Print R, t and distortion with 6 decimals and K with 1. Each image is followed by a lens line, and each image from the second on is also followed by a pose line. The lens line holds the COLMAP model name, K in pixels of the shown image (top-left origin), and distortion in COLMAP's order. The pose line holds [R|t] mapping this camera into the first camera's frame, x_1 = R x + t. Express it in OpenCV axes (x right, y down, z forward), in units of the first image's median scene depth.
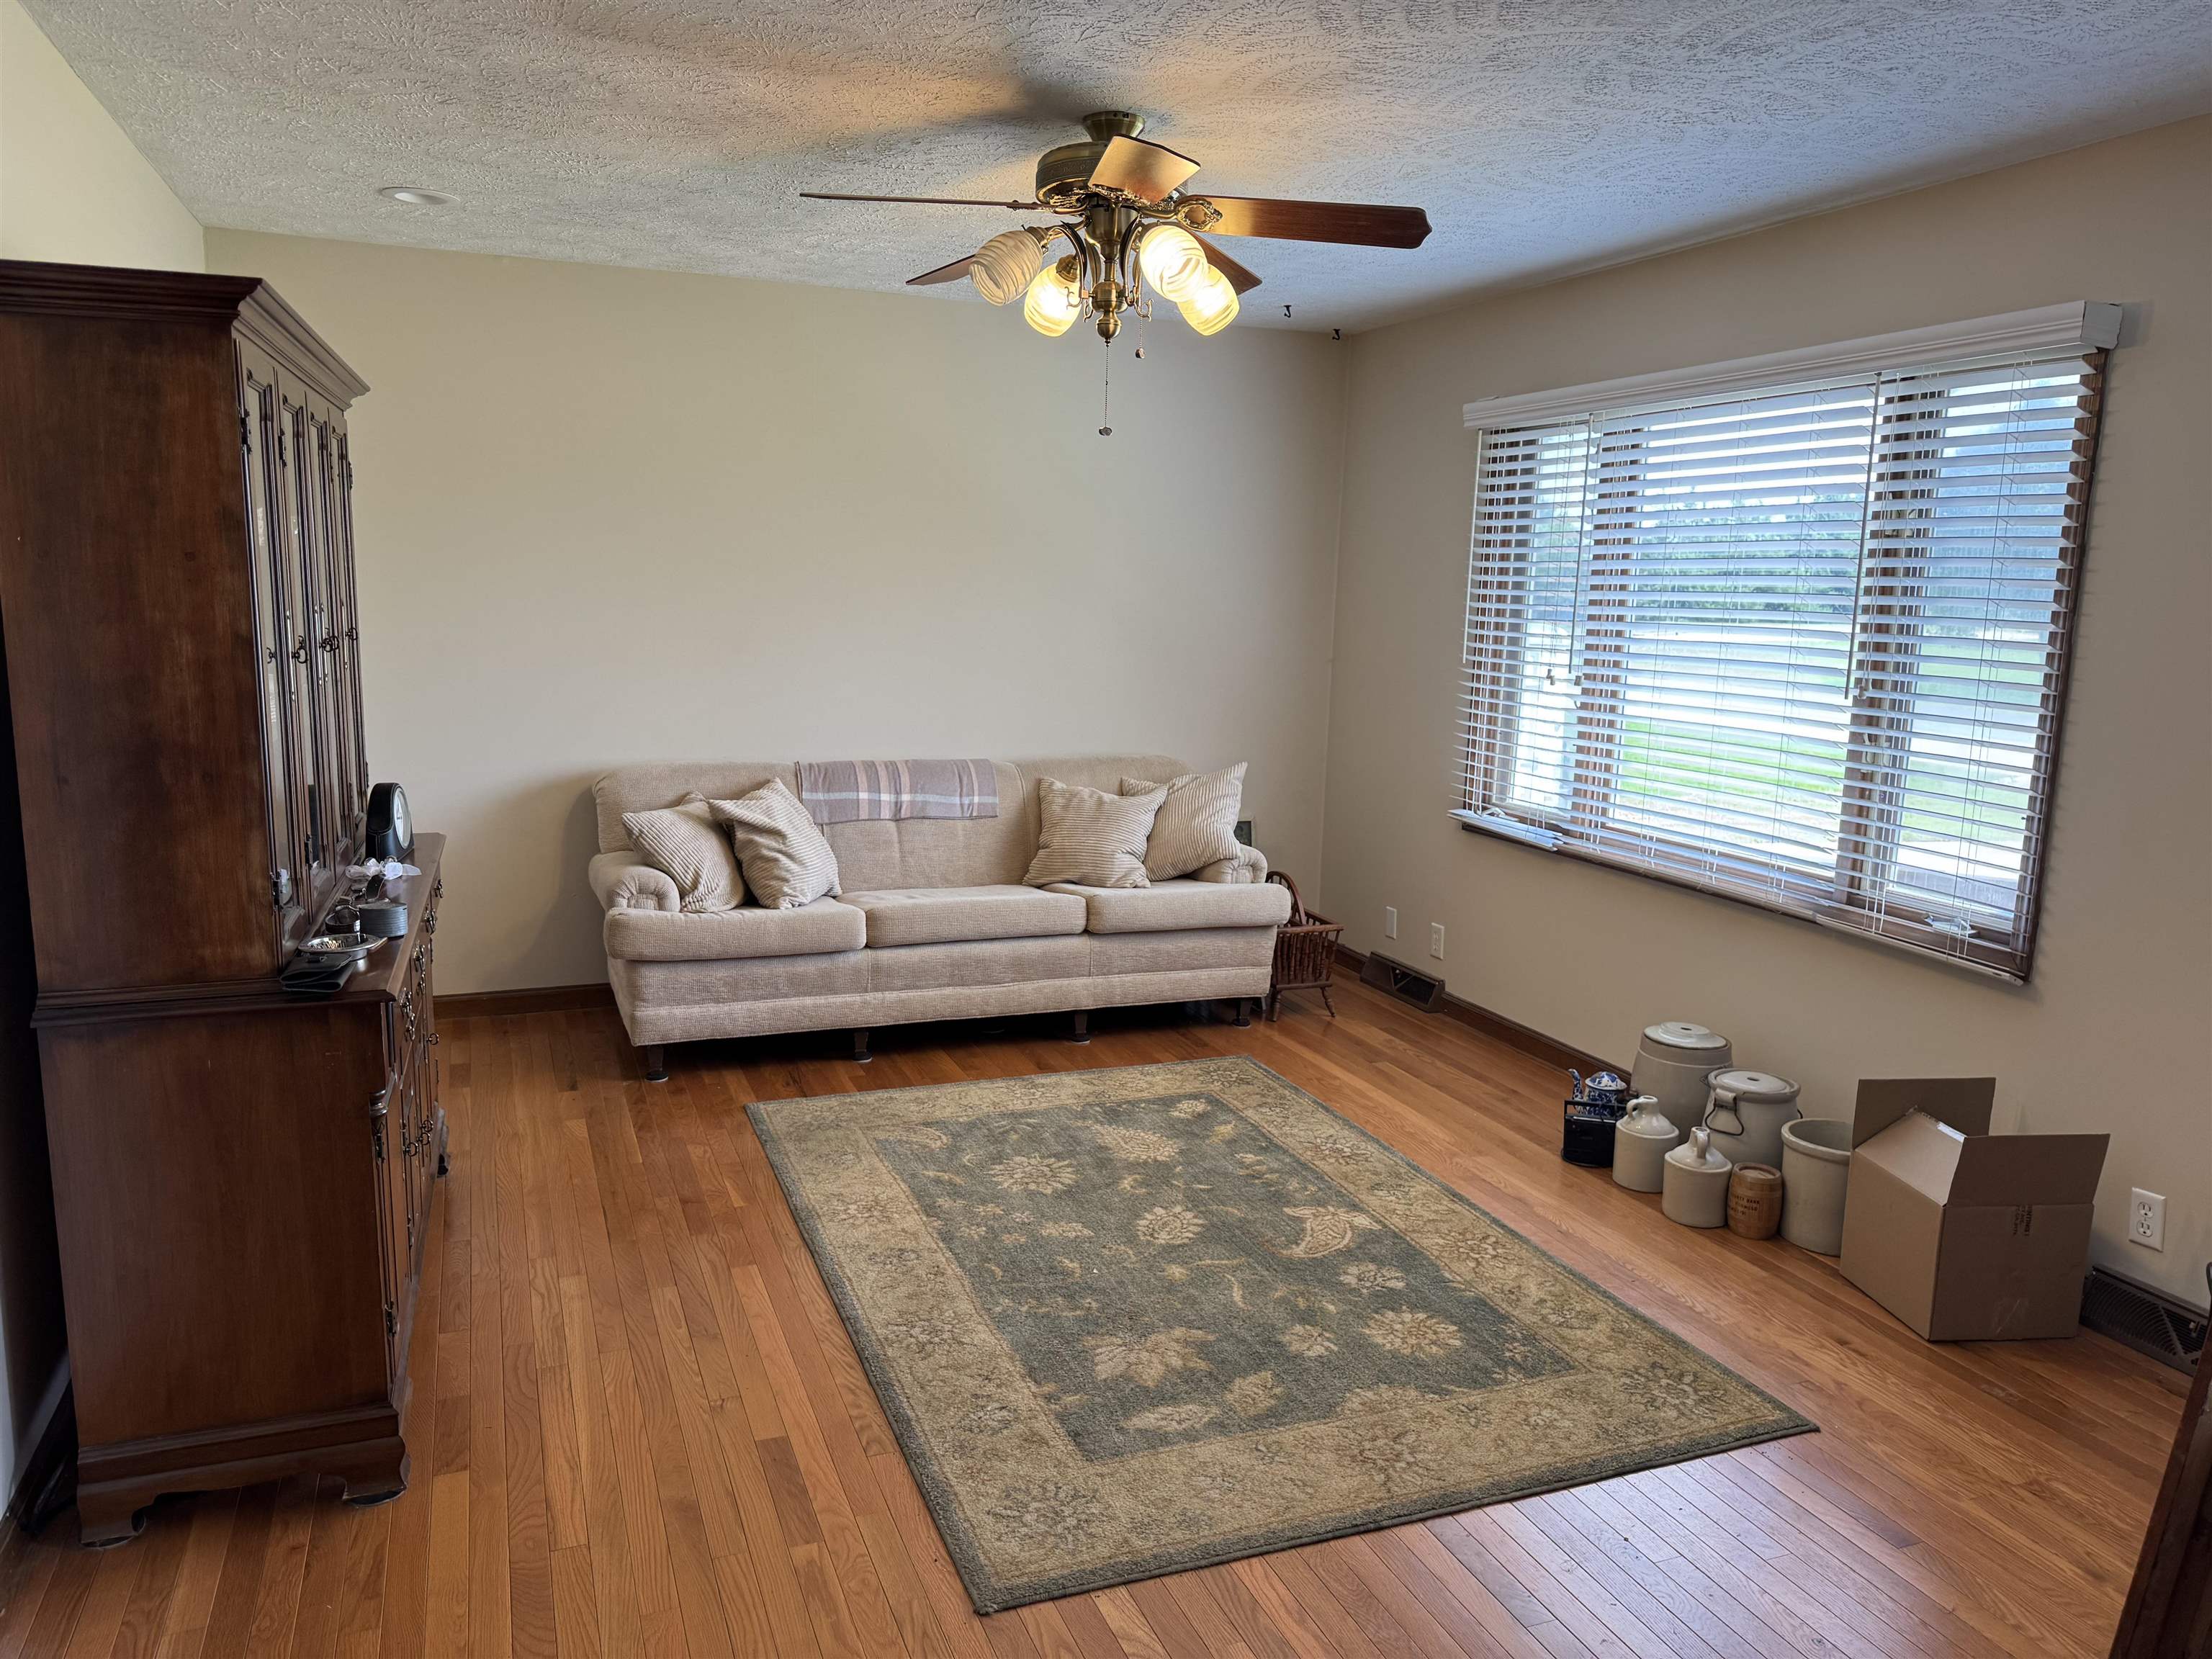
lens RADIAL K [[1548.5, 0, 1078.5], [0, 1548.5, 826.5], [0, 0, 1]] dist [0.065613, -0.088008]
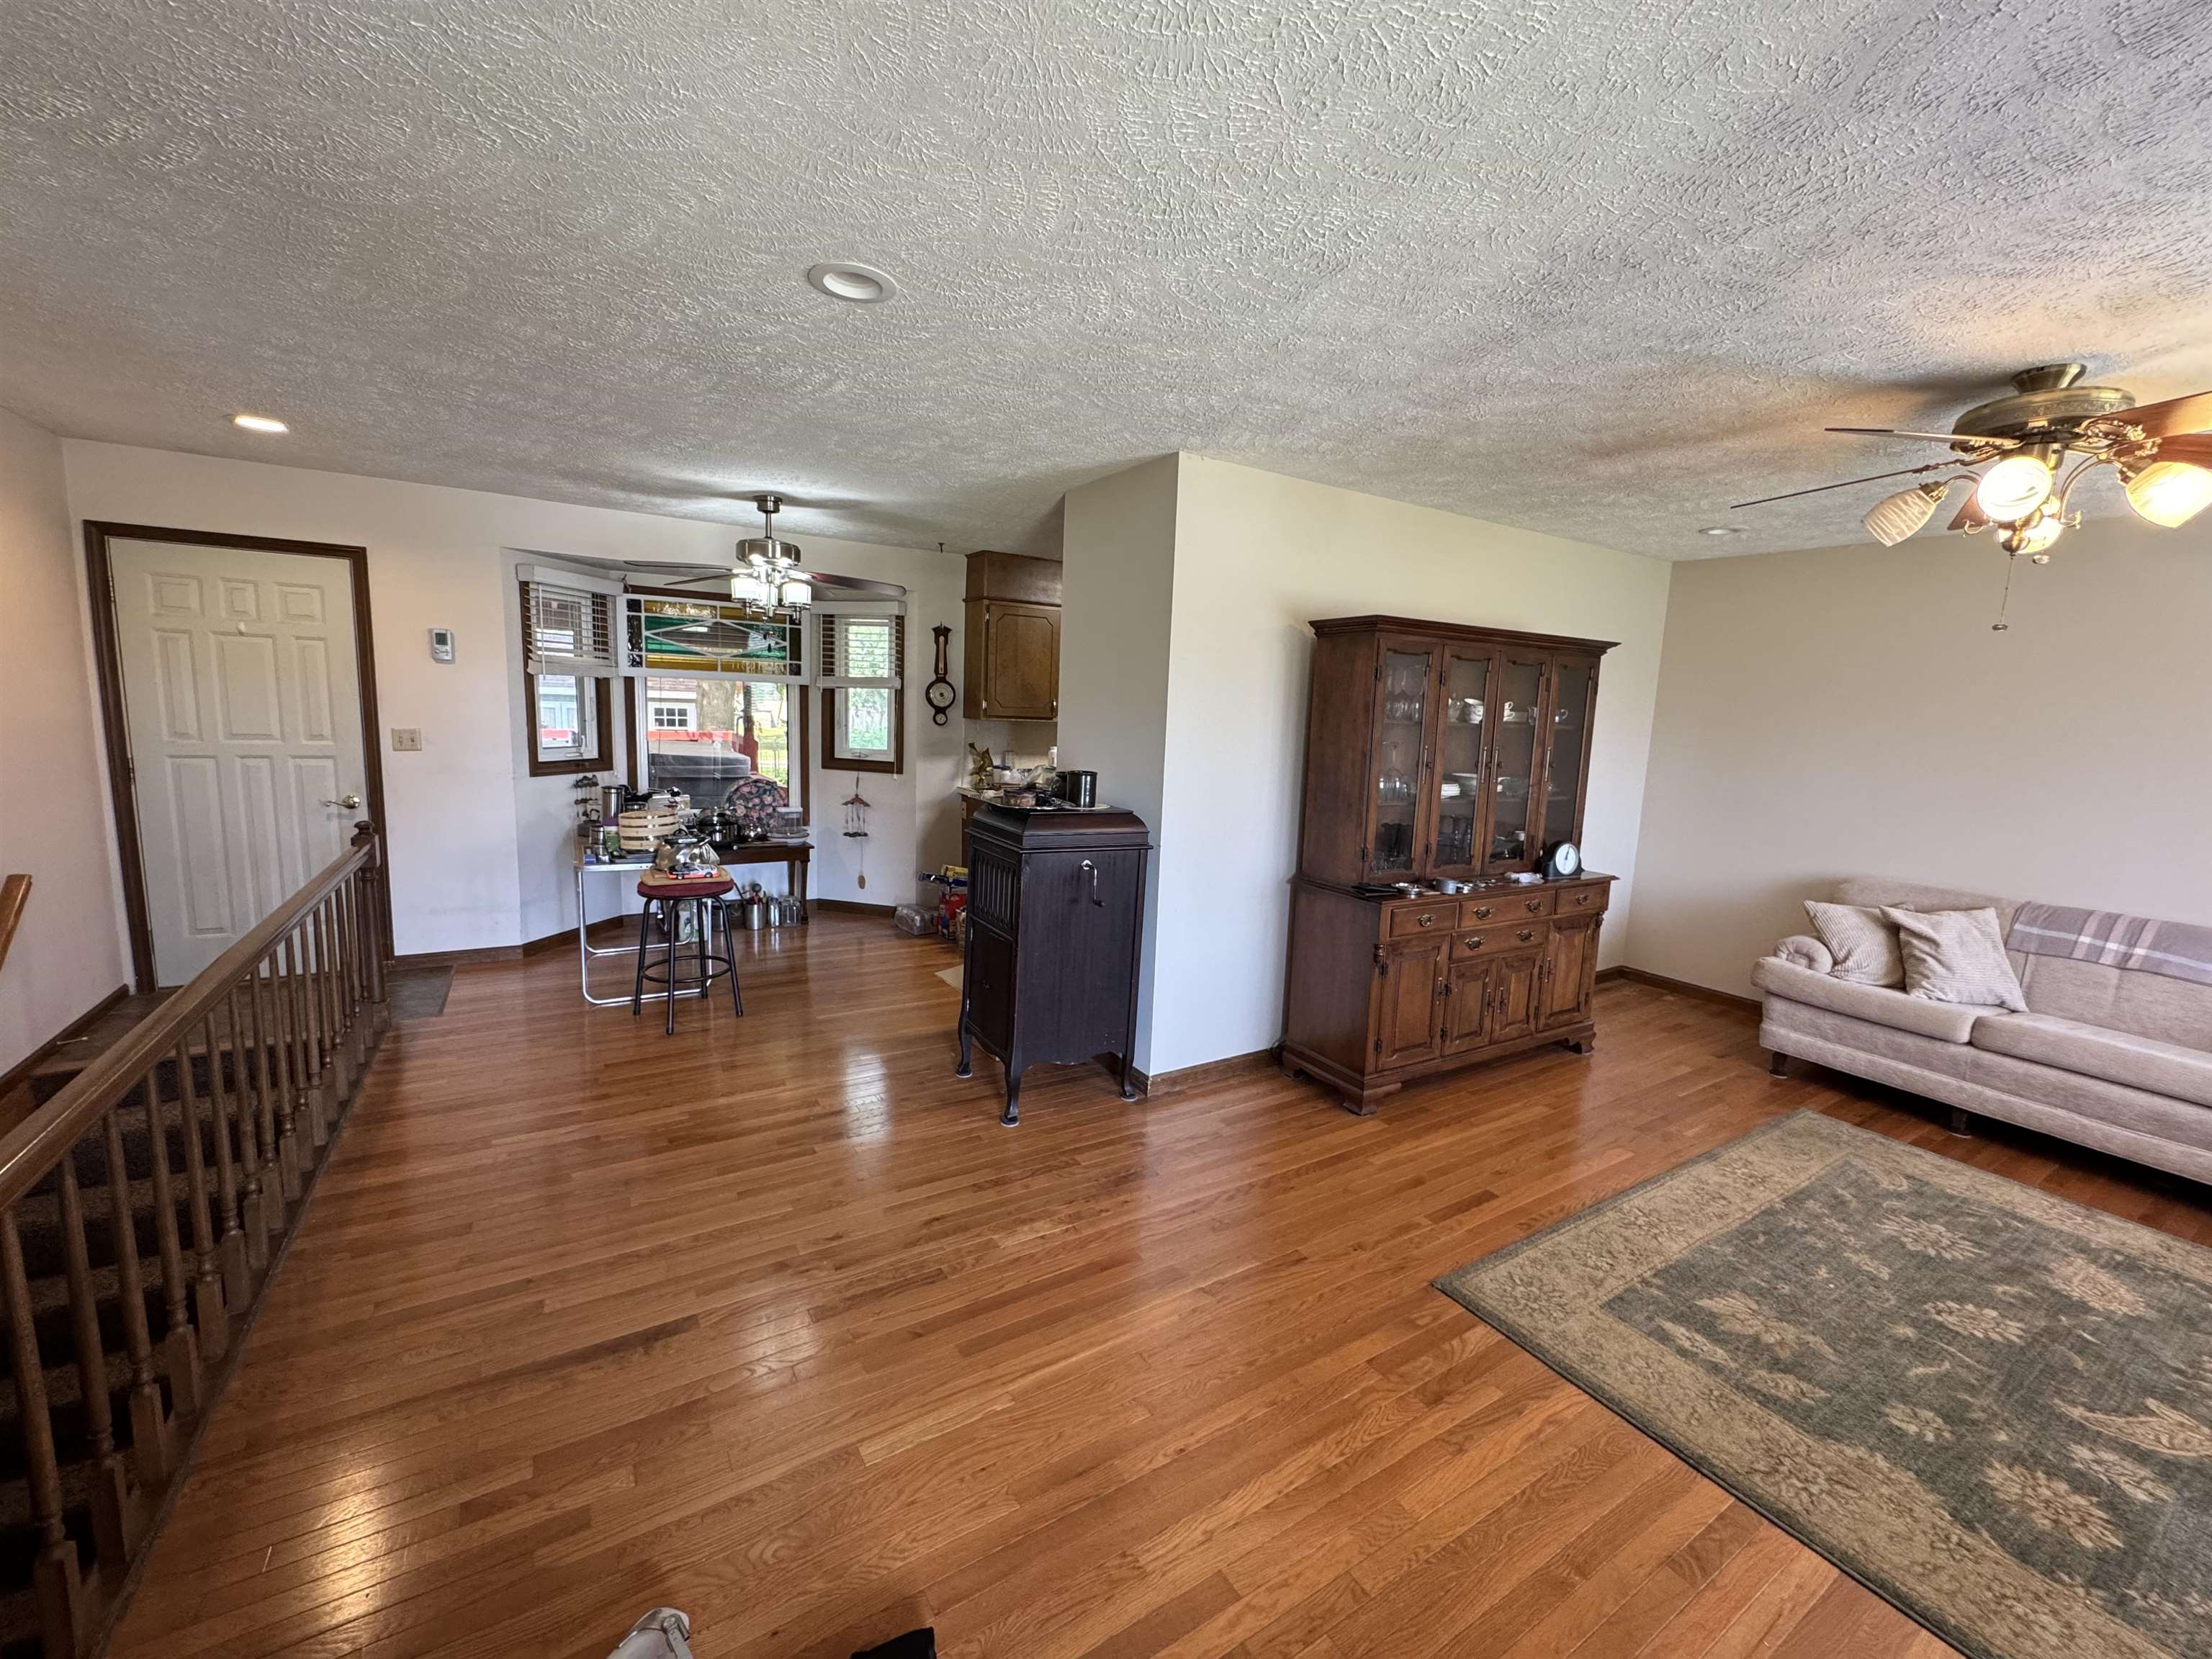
lens RADIAL K [[887.1, 0, 1099.9], [0, 887.1, 827.0], [0, 0, 1]] dist [-0.005015, 0.001146]
pose [[0.181353, 0.122711, -0.975732, 0.415467], [-0.189165, 0.978009, 0.087838, -0.023883], [0.965053, 0.168644, 0.200578, 0.155862]]
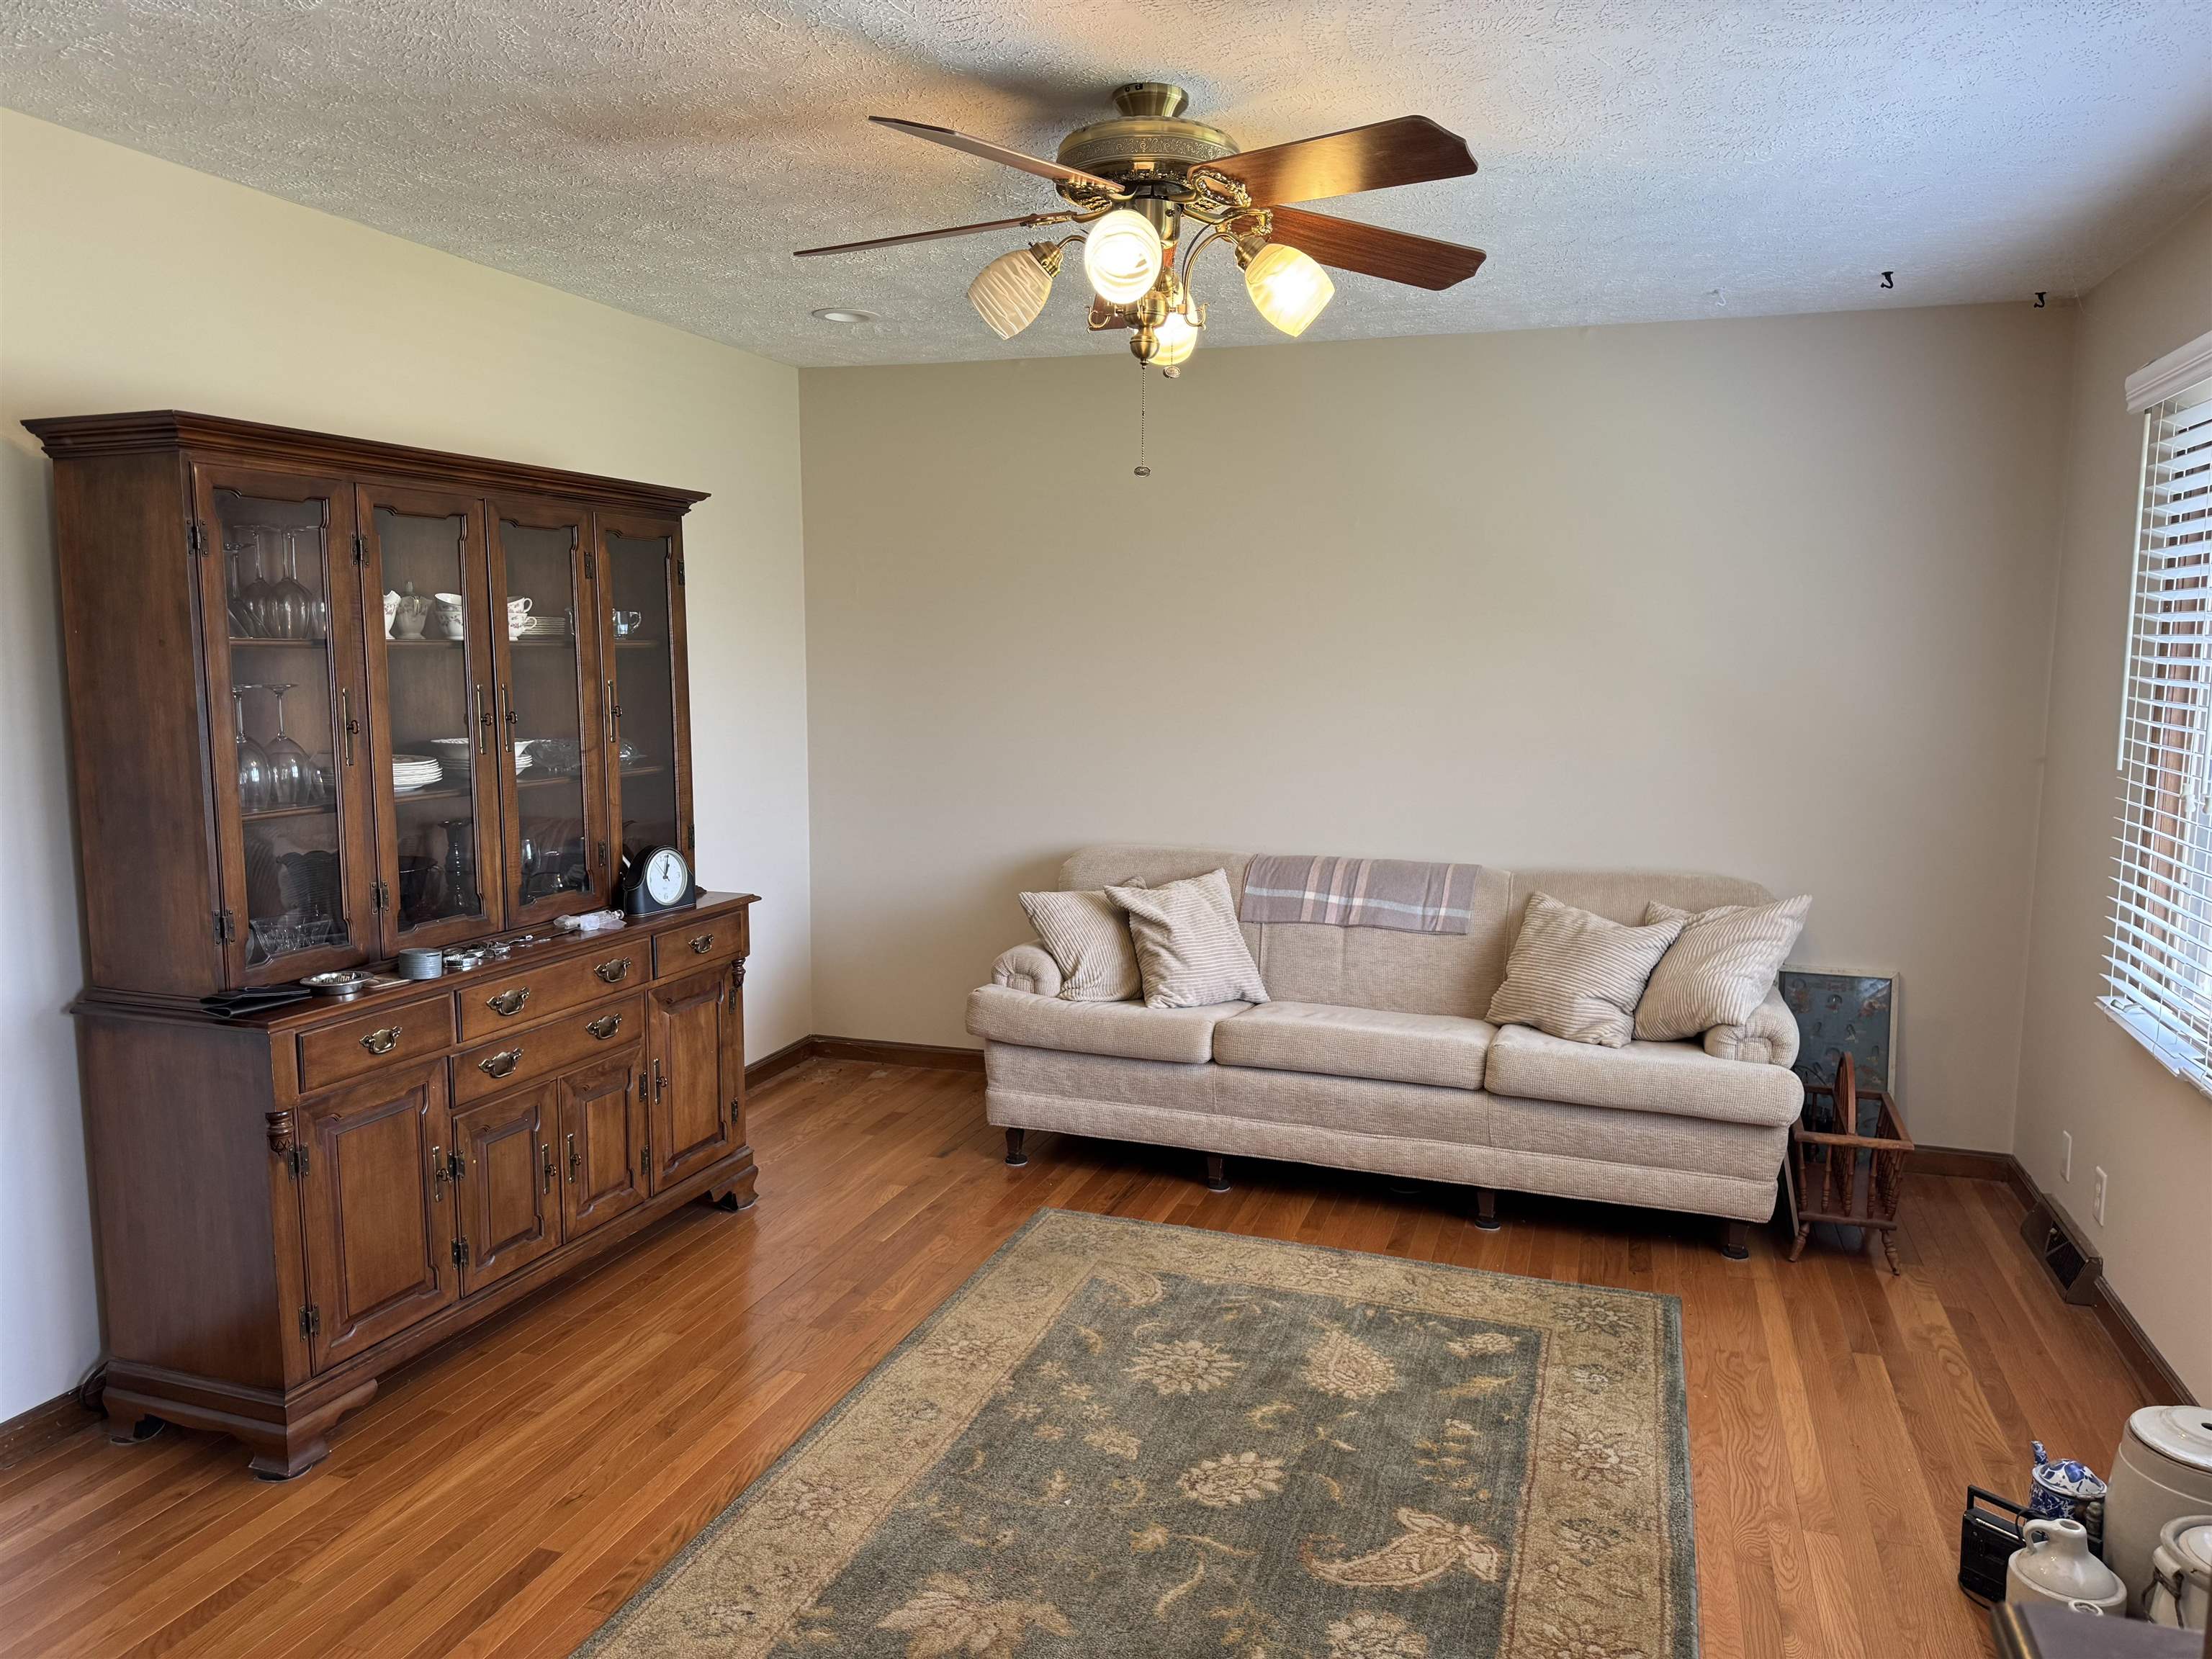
lens RADIAL K [[1548.5, 0, 1105.1], [0, 1548.5, 827.1], [0, 0, 1]] dist [0.065613, -0.088008]
pose [[0.766617, 0.058178, -0.639463, 0.386812], [-0.090497, 0.995736, -0.017900, -0.036897], [0.635695, 0.071592, 0.768613, 0.267807]]
